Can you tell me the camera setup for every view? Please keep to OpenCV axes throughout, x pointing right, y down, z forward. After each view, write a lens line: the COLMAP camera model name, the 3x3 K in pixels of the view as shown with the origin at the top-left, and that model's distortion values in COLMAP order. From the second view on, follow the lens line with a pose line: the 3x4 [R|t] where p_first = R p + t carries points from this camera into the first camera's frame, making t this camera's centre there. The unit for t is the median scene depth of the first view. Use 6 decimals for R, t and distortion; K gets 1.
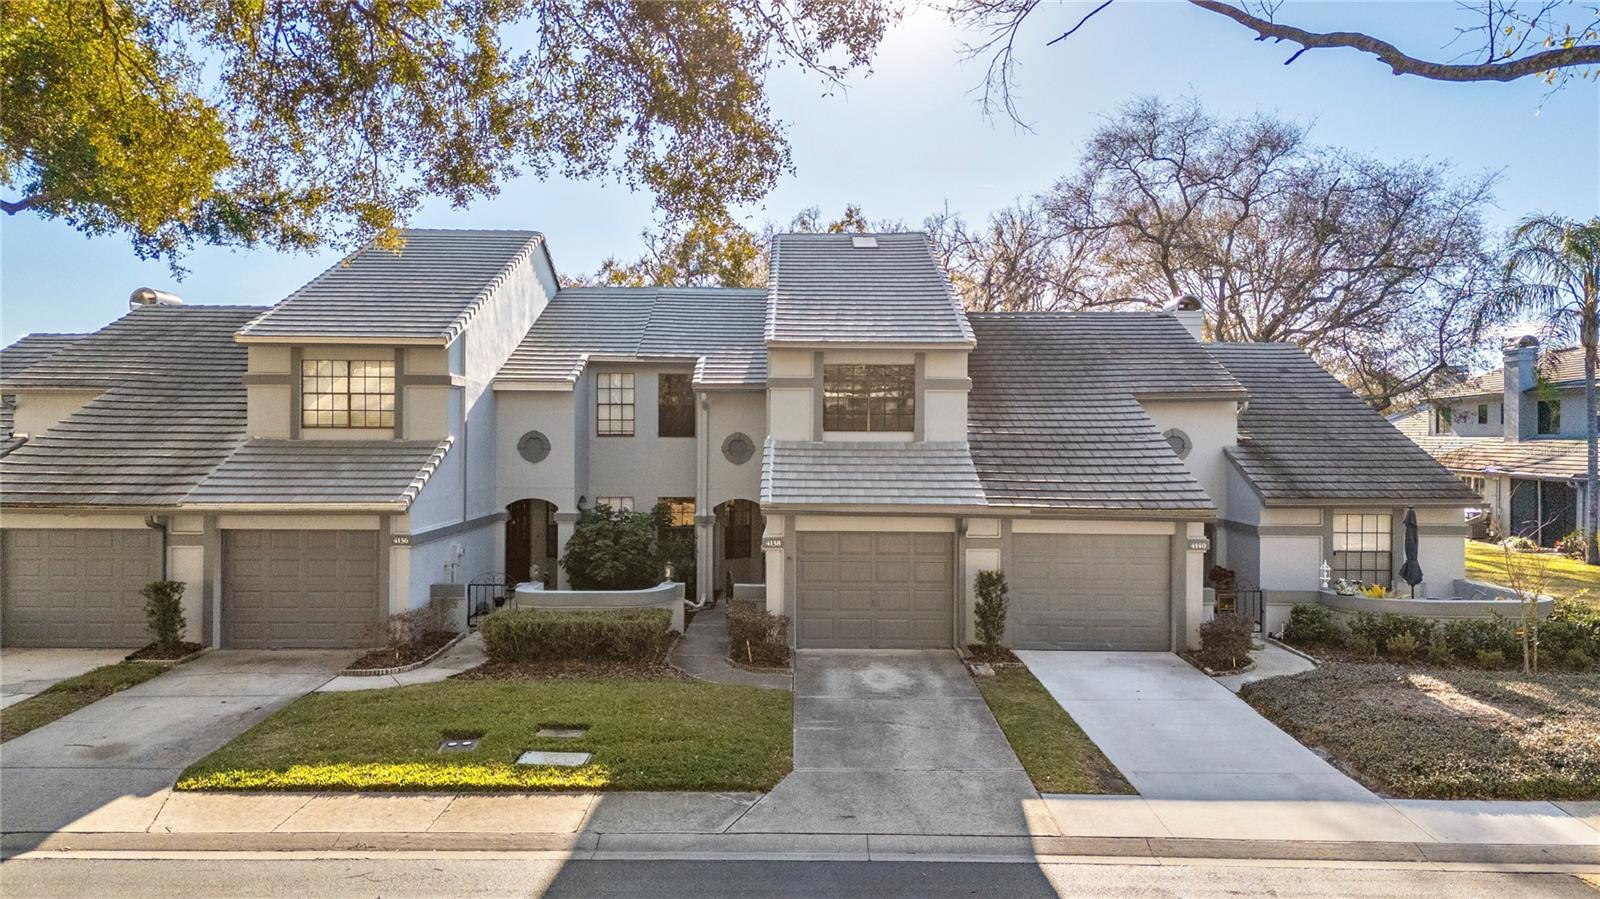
lens RADIAL K [[1109.8, 0, 795.1], [0, 1109.8, 442.1], [0, 0, 1]] dist [0.084705, -0.084434]
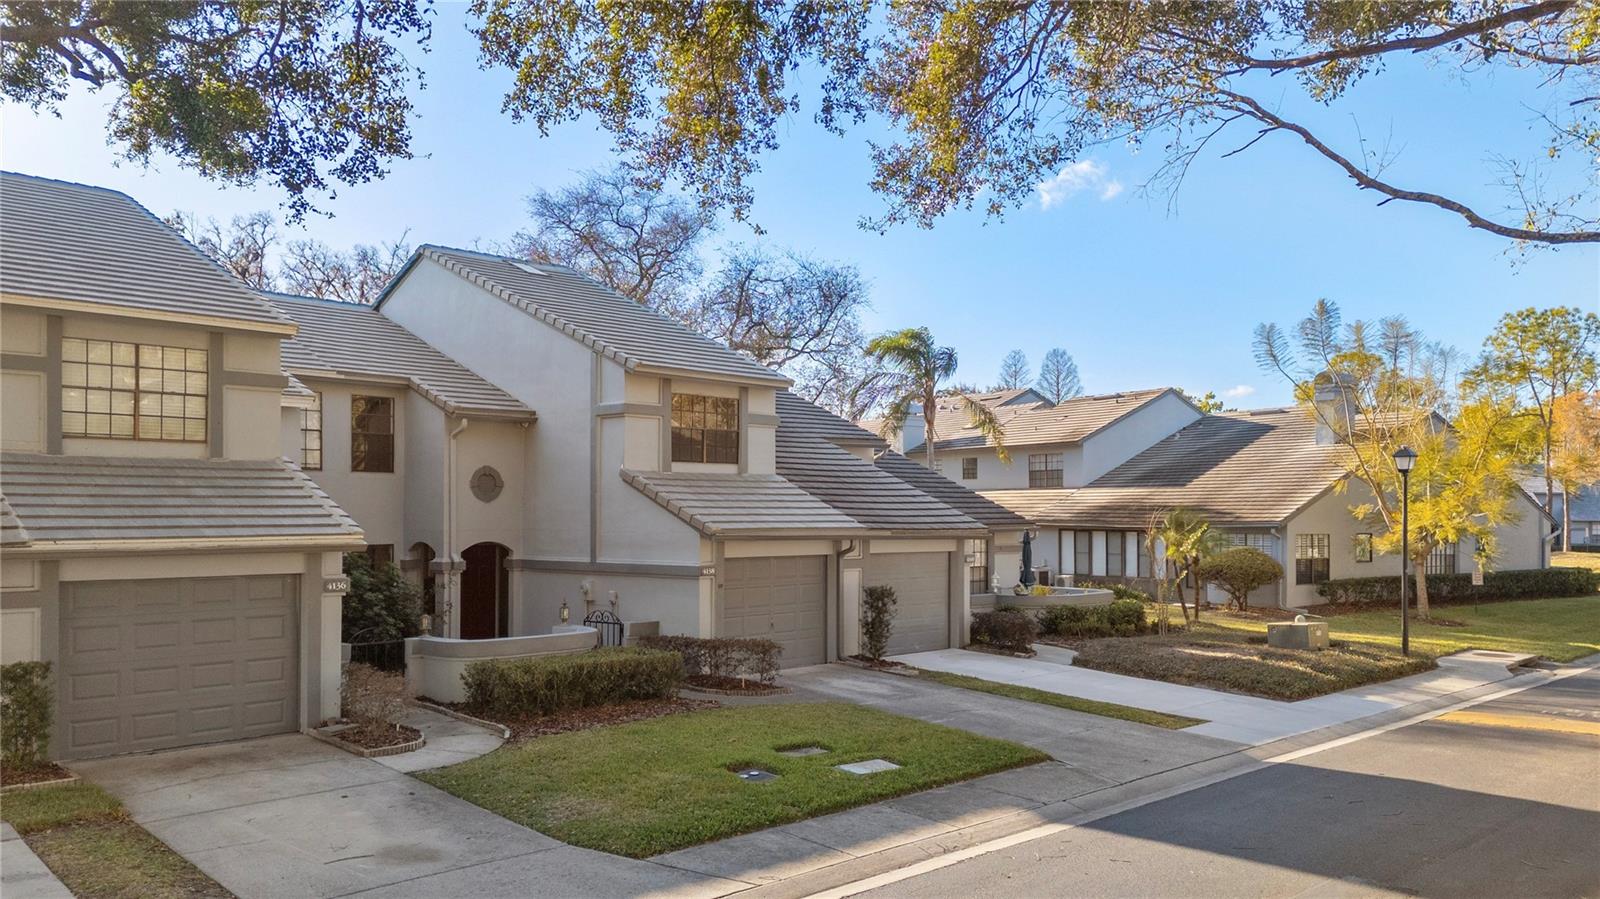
lens RADIAL K [[1157.6, 0, 800.6], [0, 1157.6, 486.2], [0, 0, 1]] dist [0.056482, -0.001046]
pose [[0.737401, 0.008906, 0.675396, -0.629963], [0.007789, 0.999734, -0.021687, 0.037937], [-0.675410, 0.021253, 0.737136, 0.188191]]
